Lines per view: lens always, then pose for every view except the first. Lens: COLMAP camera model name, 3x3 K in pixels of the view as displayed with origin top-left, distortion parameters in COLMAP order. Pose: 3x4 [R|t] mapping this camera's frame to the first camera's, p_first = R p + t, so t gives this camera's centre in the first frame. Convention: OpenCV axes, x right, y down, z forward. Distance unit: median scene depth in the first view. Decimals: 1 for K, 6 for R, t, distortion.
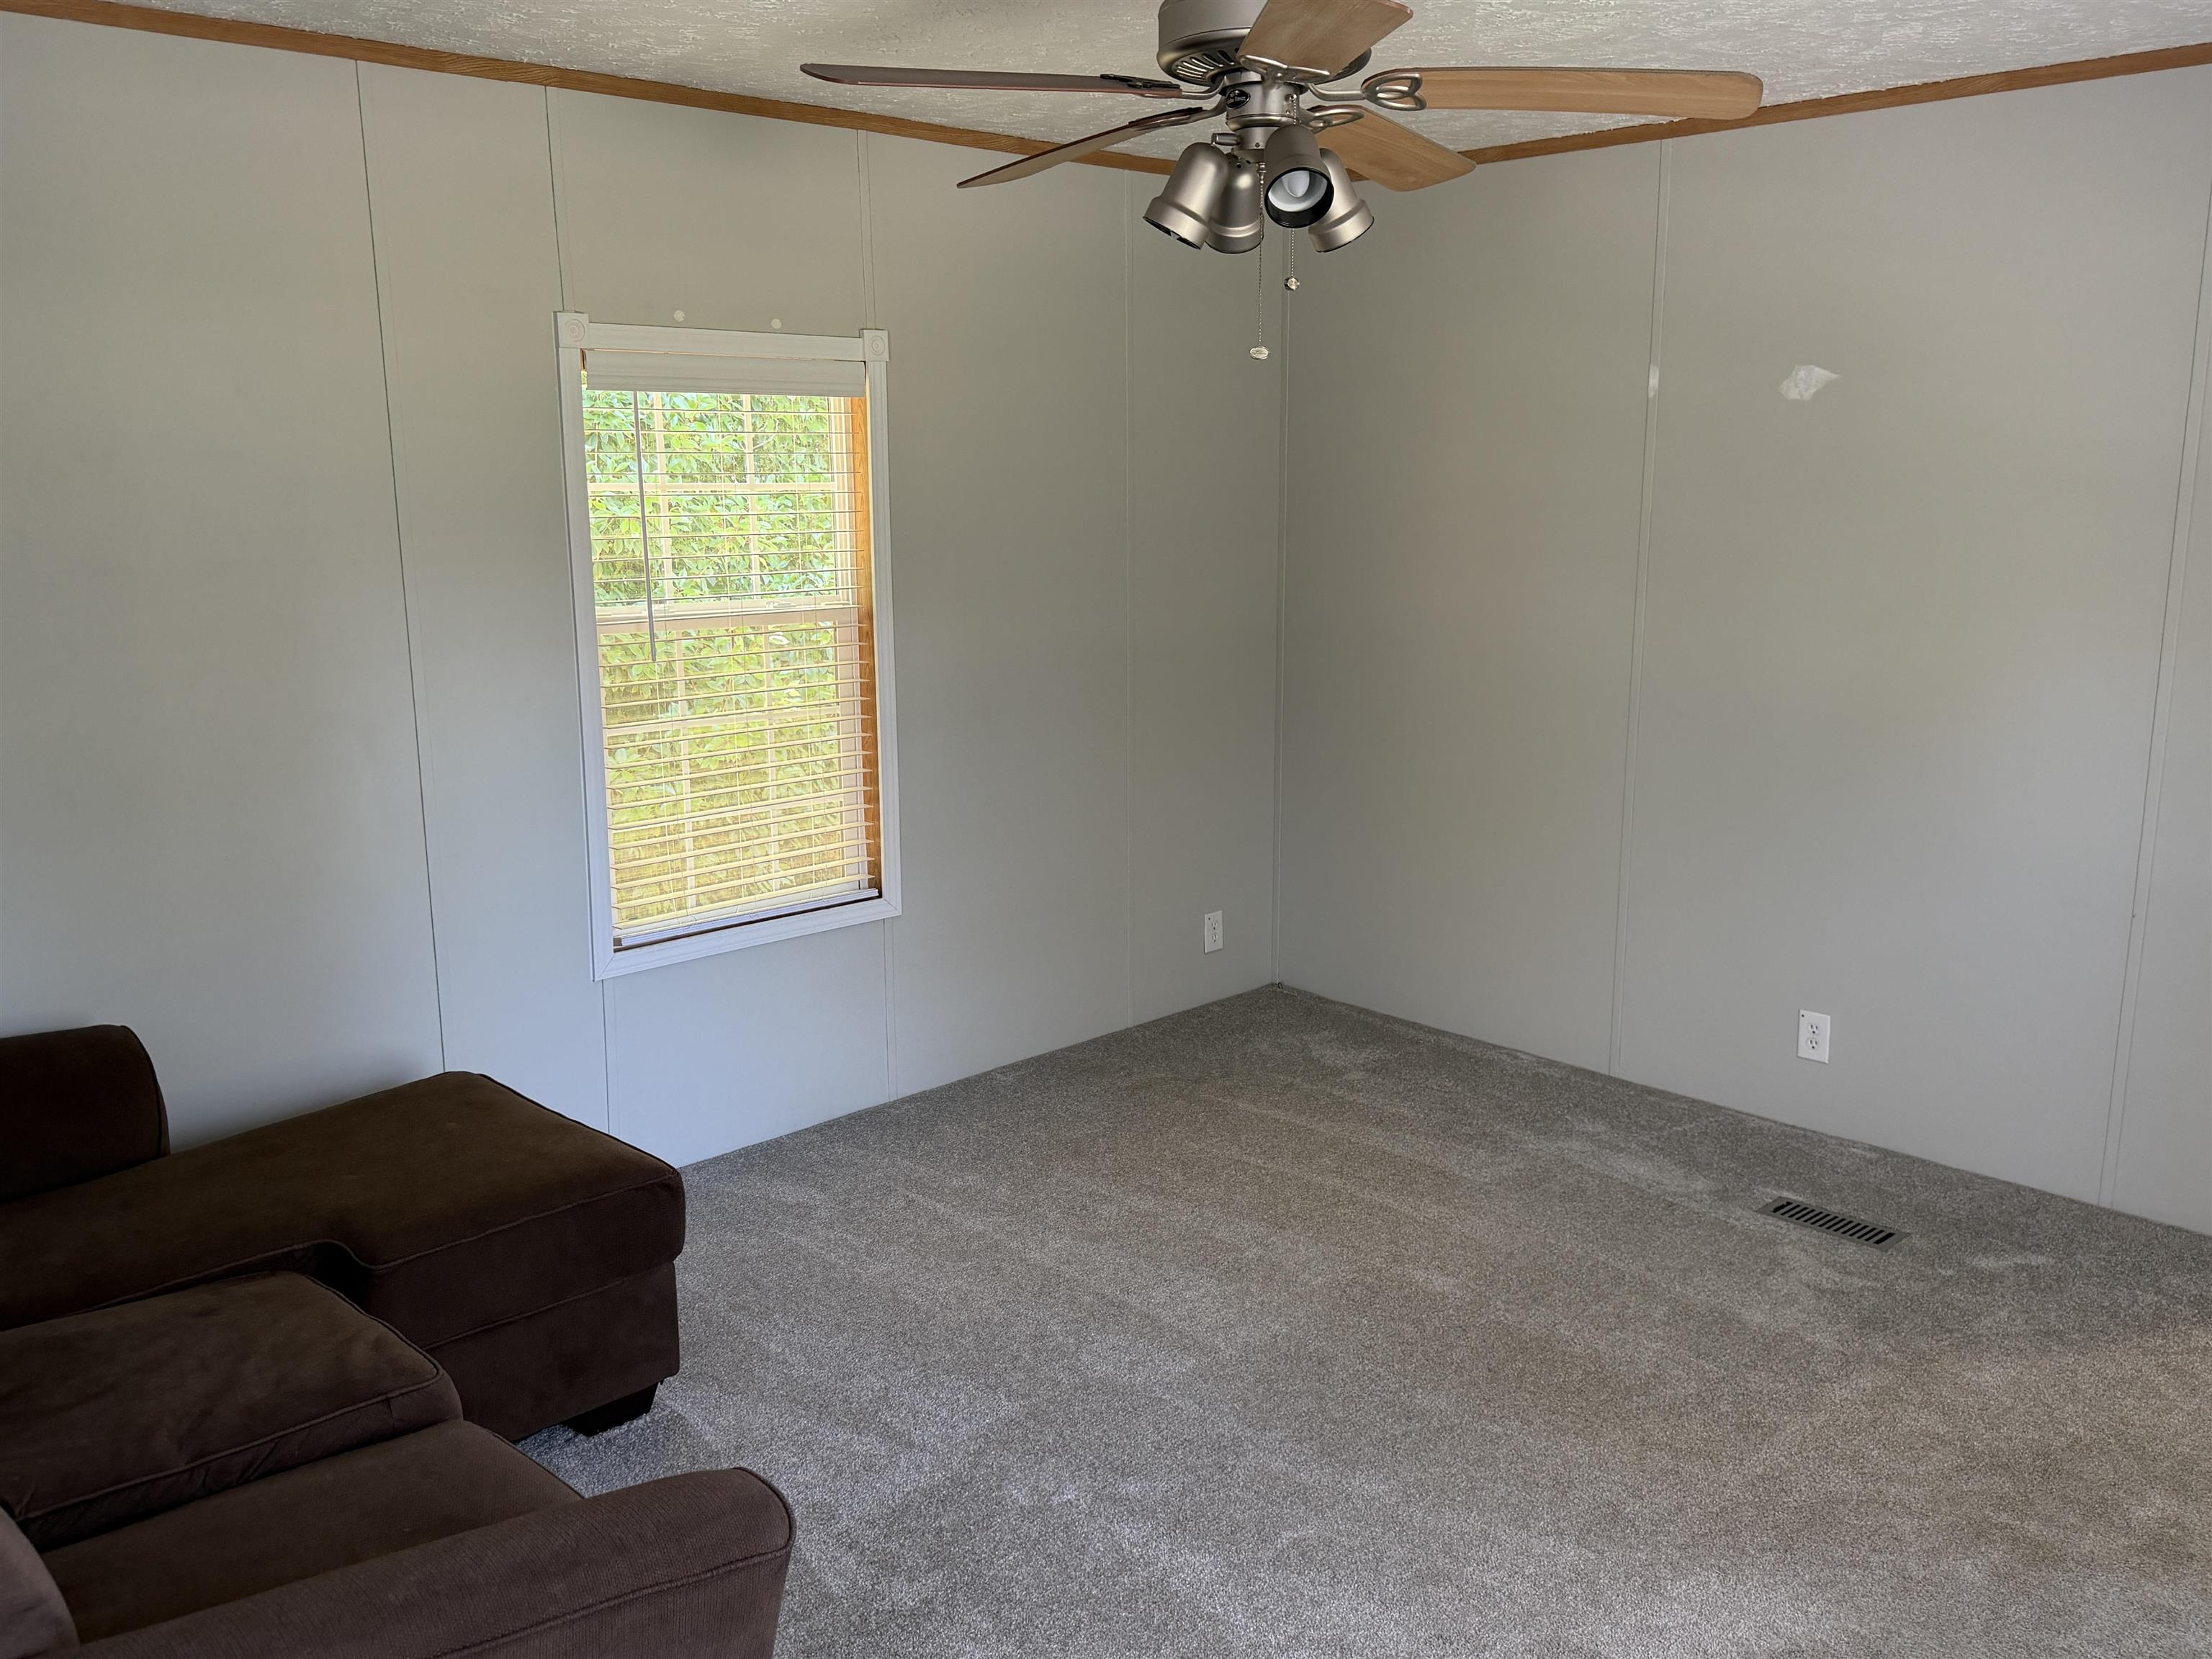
lens RADIAL K [[1820.0, 0, 1087.6], [0, 1820.0, 825.6], [0, 0, 1]] dist [0.095485, -0.150918]
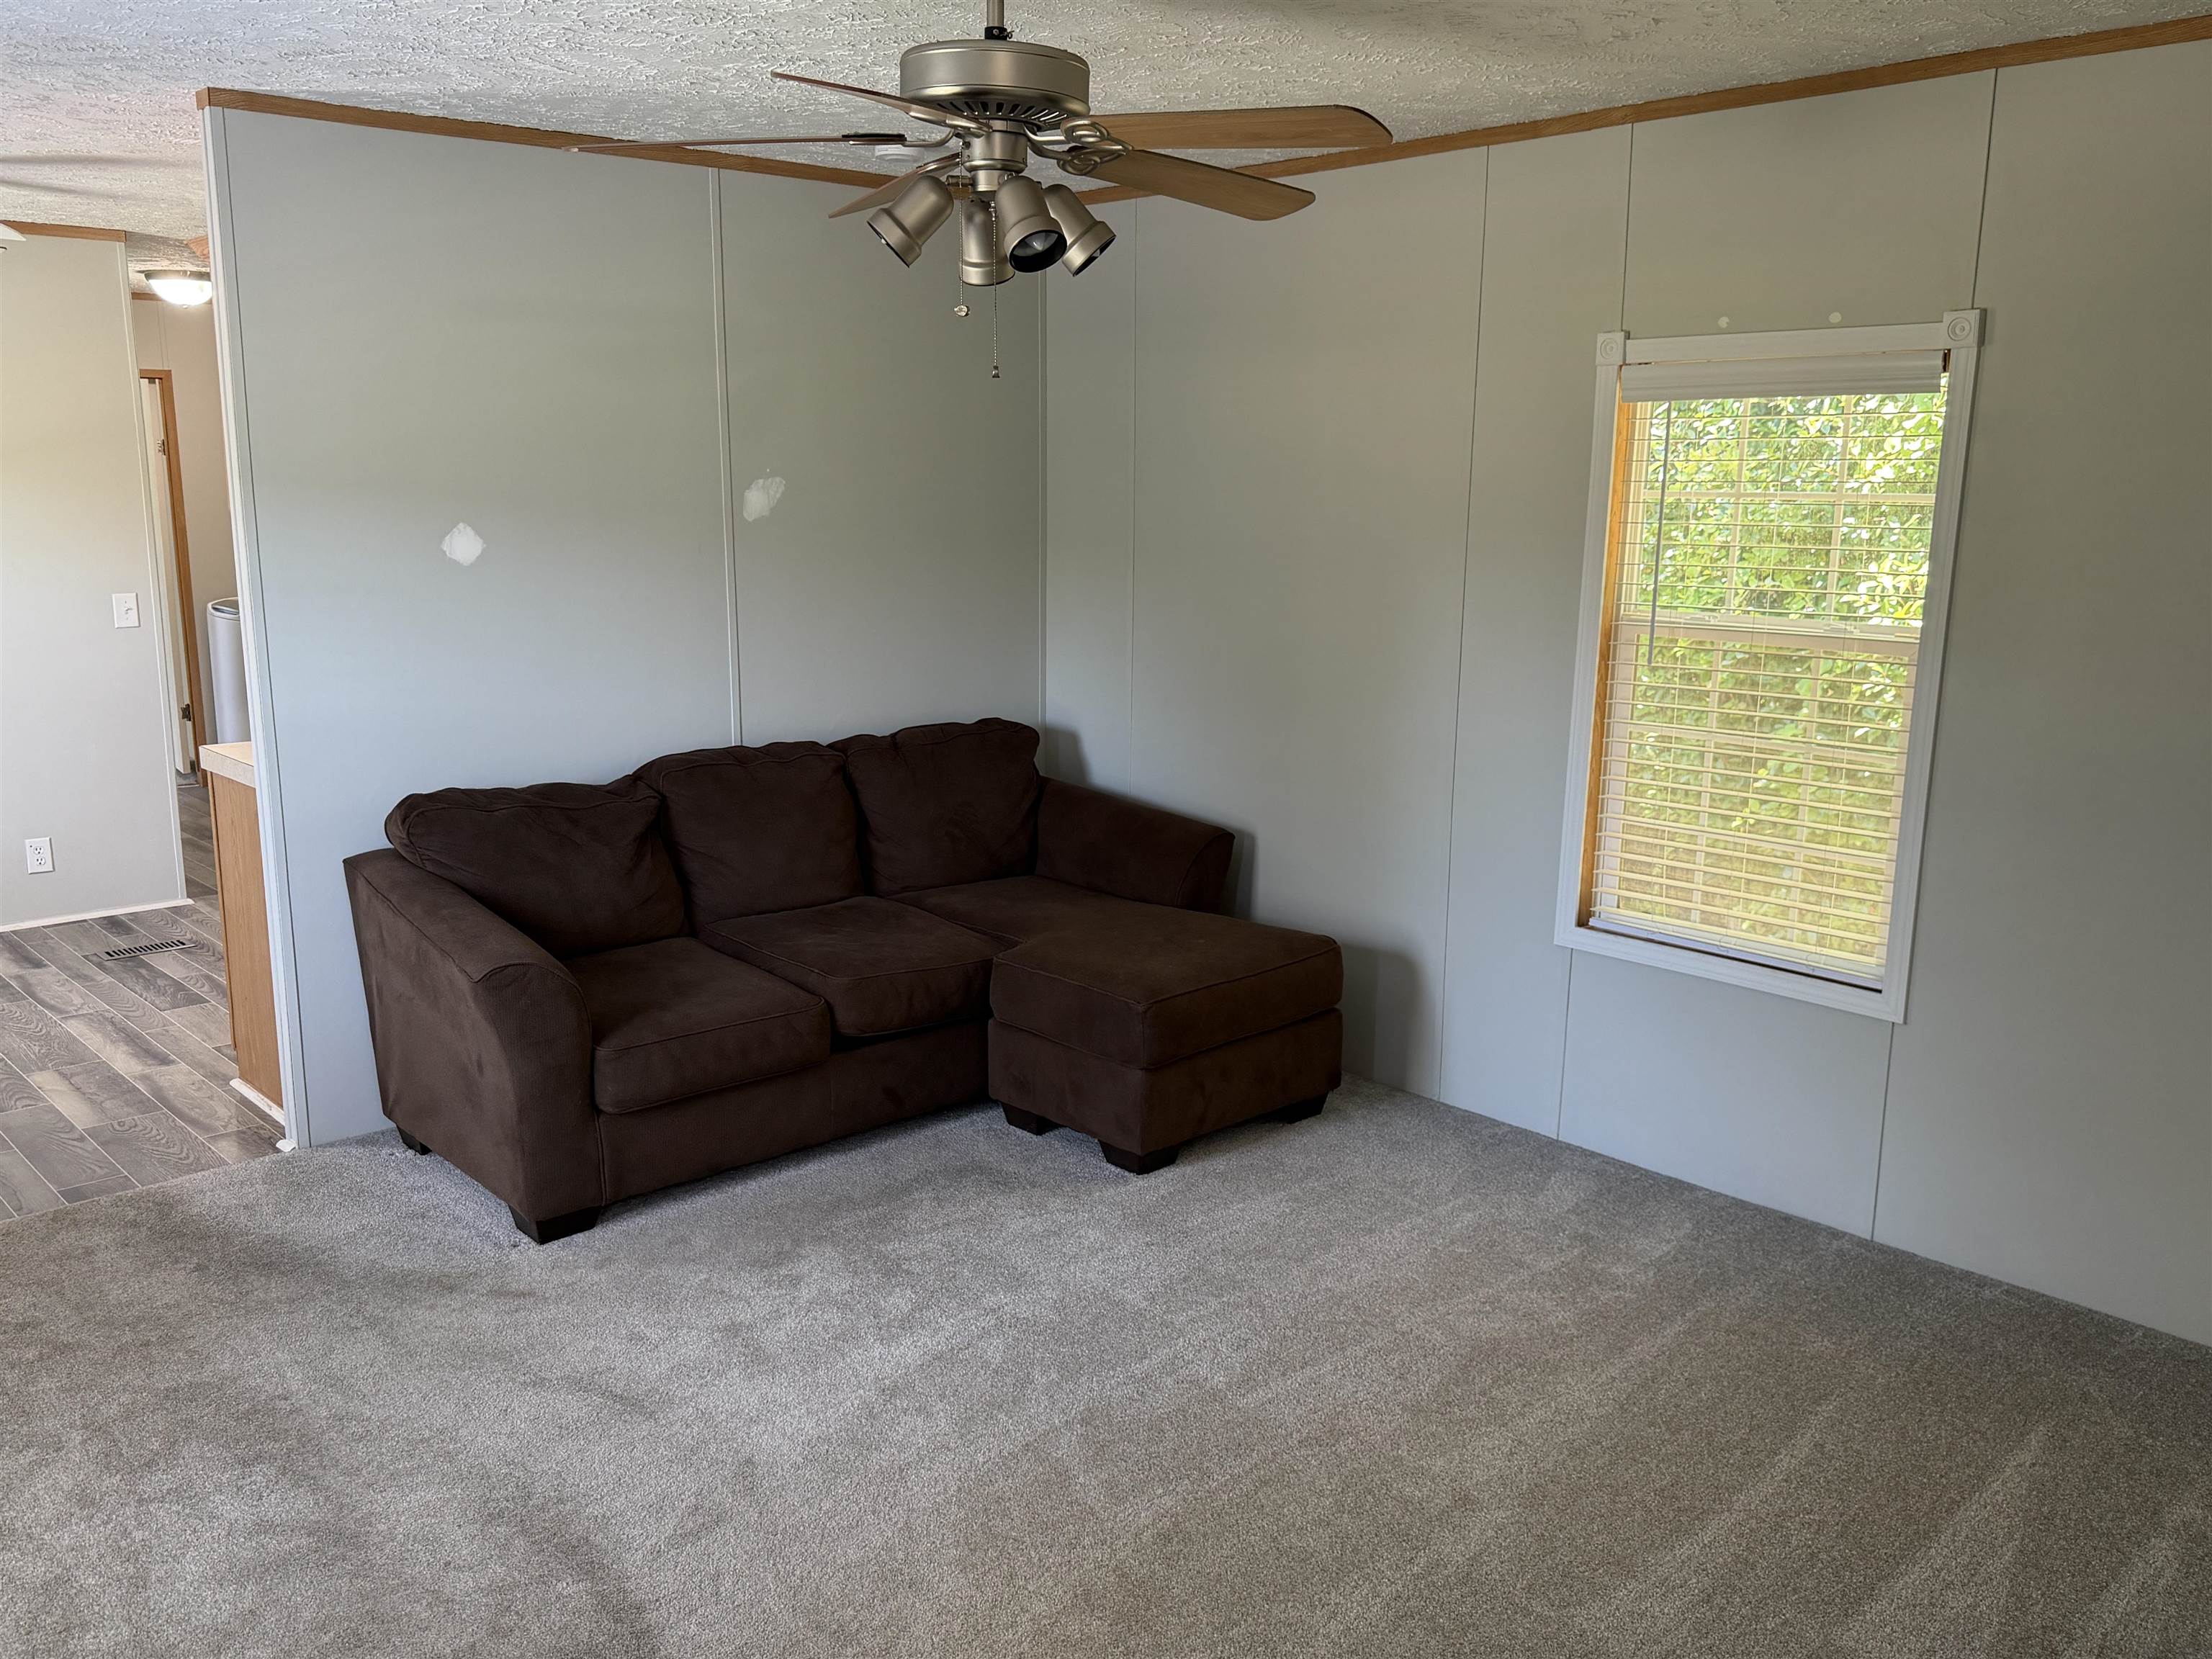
lens RADIAL K [[1820.0, 0, 1112.0], [0, 1820.0, 818.2], [0, 0, 1]] dist [0.095485, -0.150918]
pose [[-0.025490, 0.197079, -0.980056, 0.877647], [-0.199745, 0.959601, 0.198161, -0.166730], [0.979516, 0.200812, 0.014905, 0.784134]]
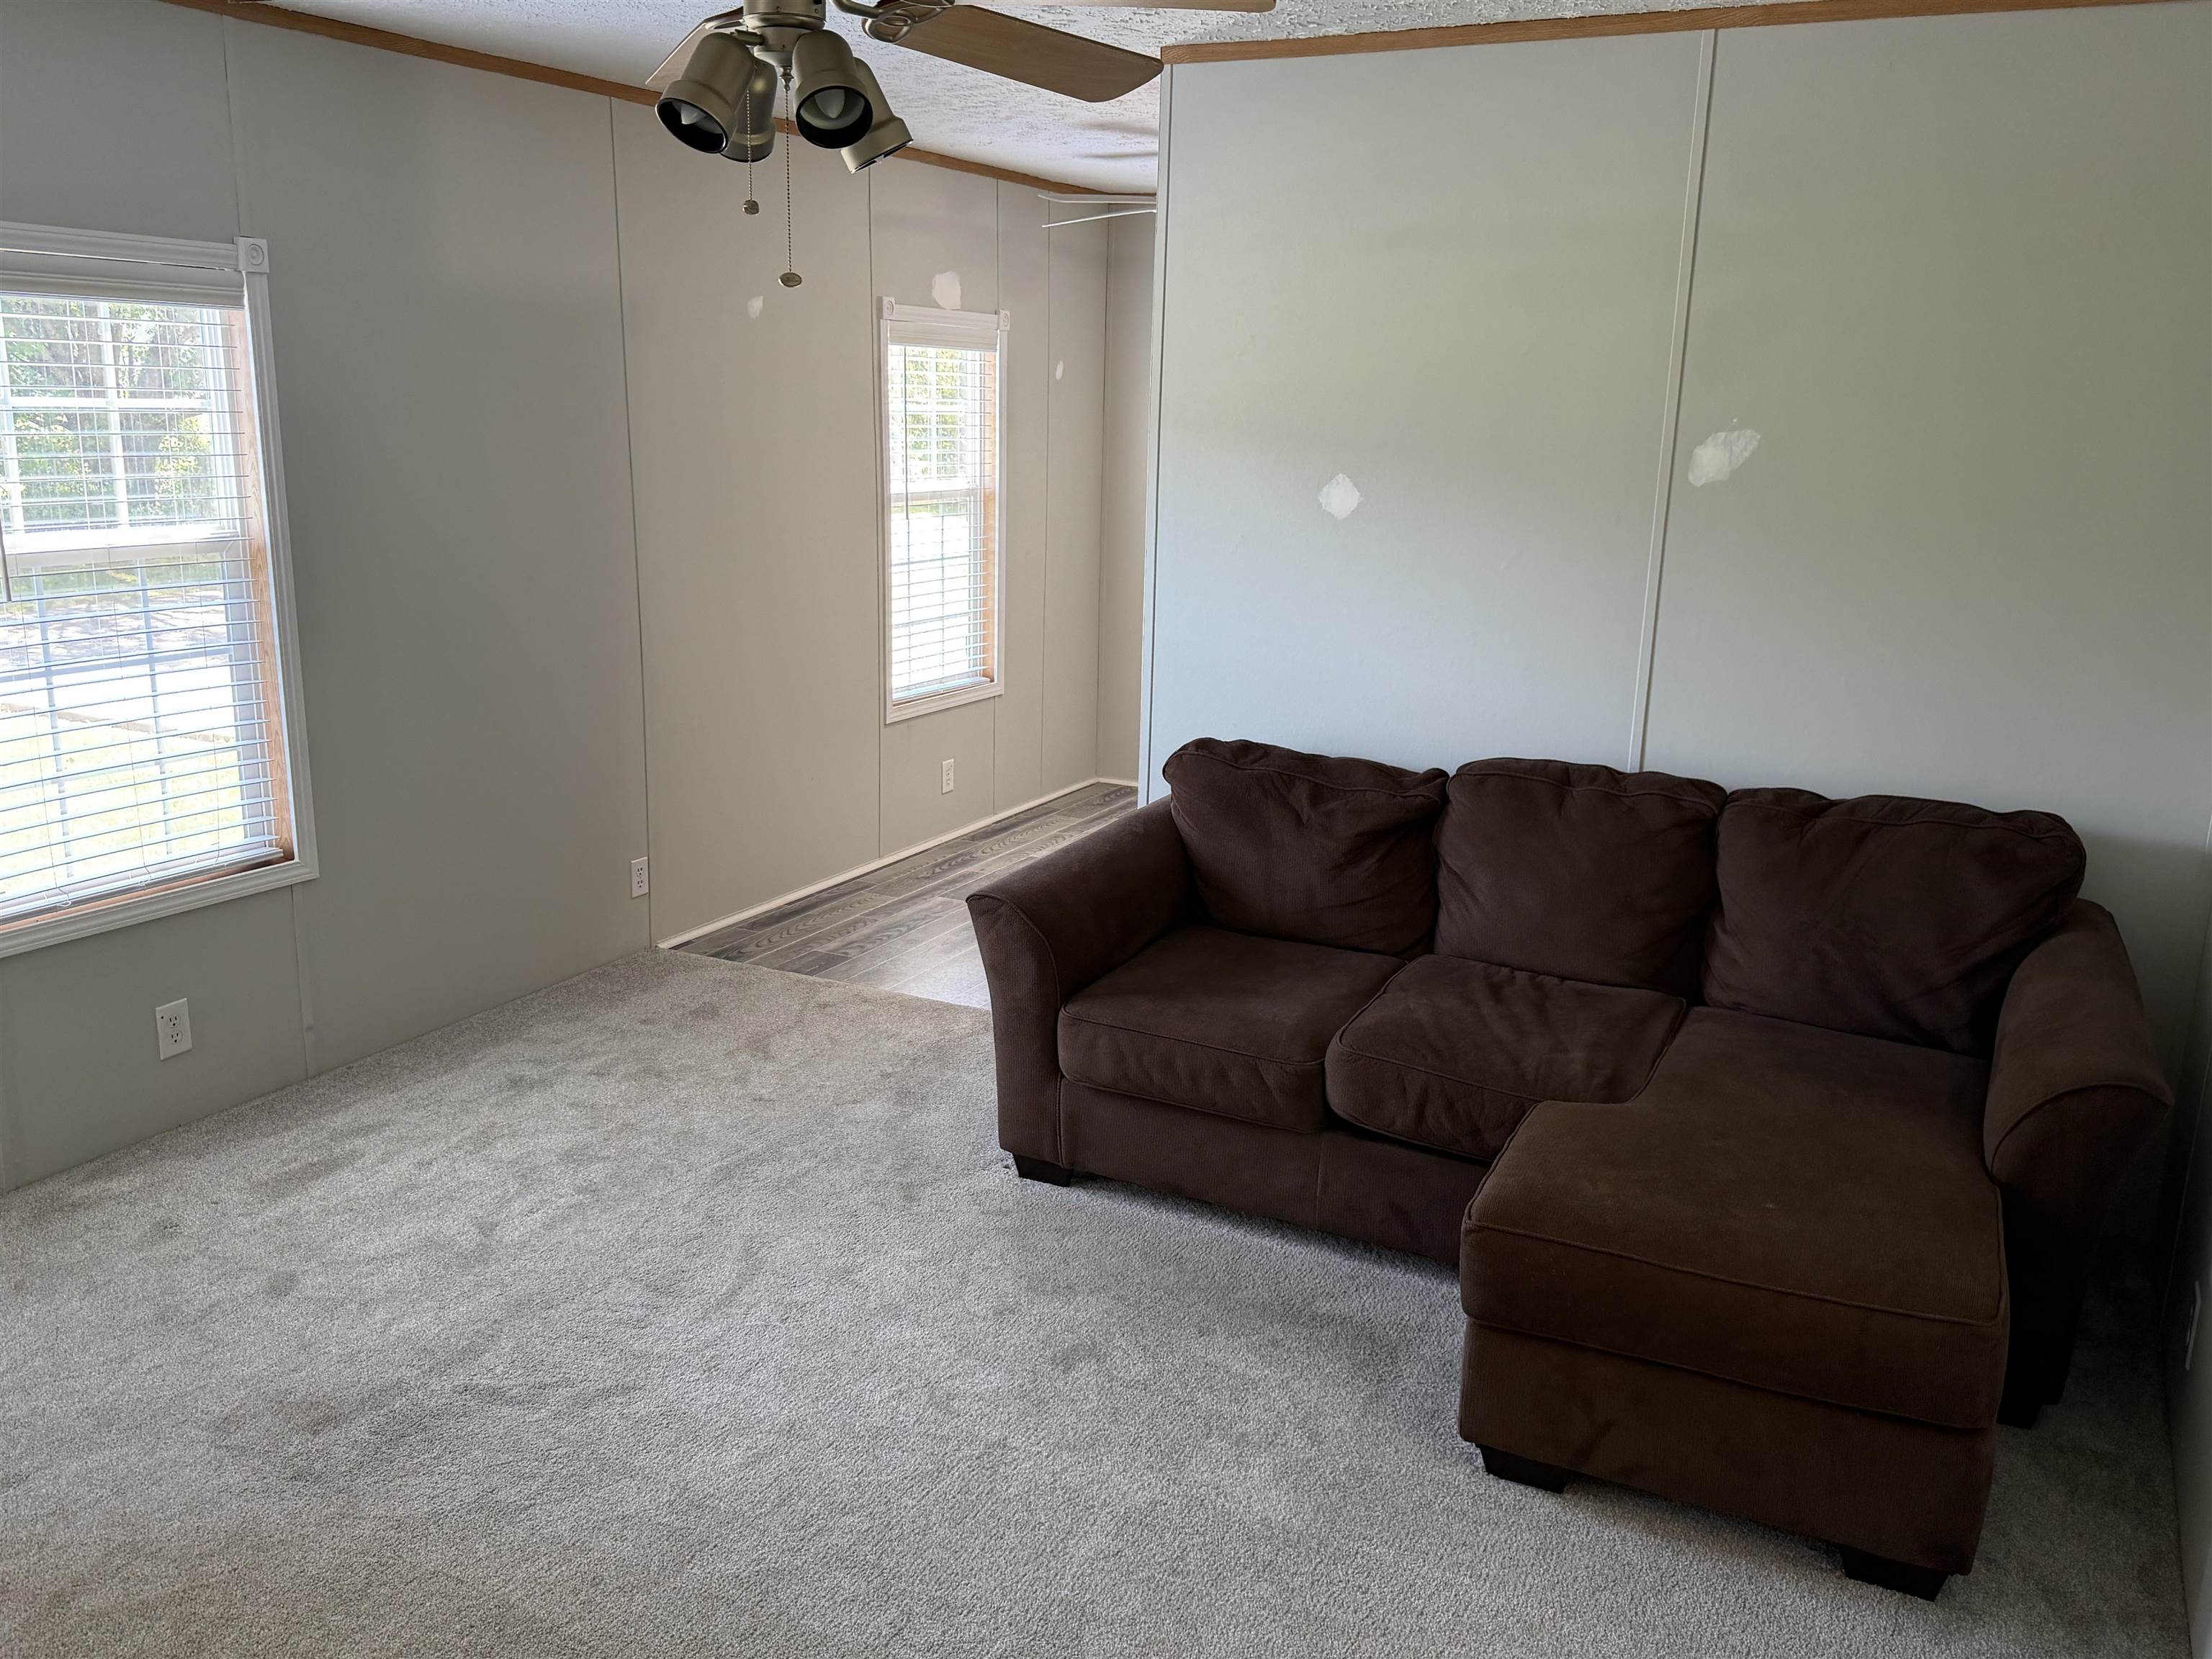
lens RADIAL K [[1820.0, 0, 1119.2], [0, 1820.0, 828.2], [0, 0, 1]] dist [0.095485, -0.150918]
pose [[-0.950908, 0.065793, -0.302399, 0.183571], [-0.066565, 0.910787, 0.407476, -0.279370], [0.302230, 0.407602, -0.861695, 1.360168]]
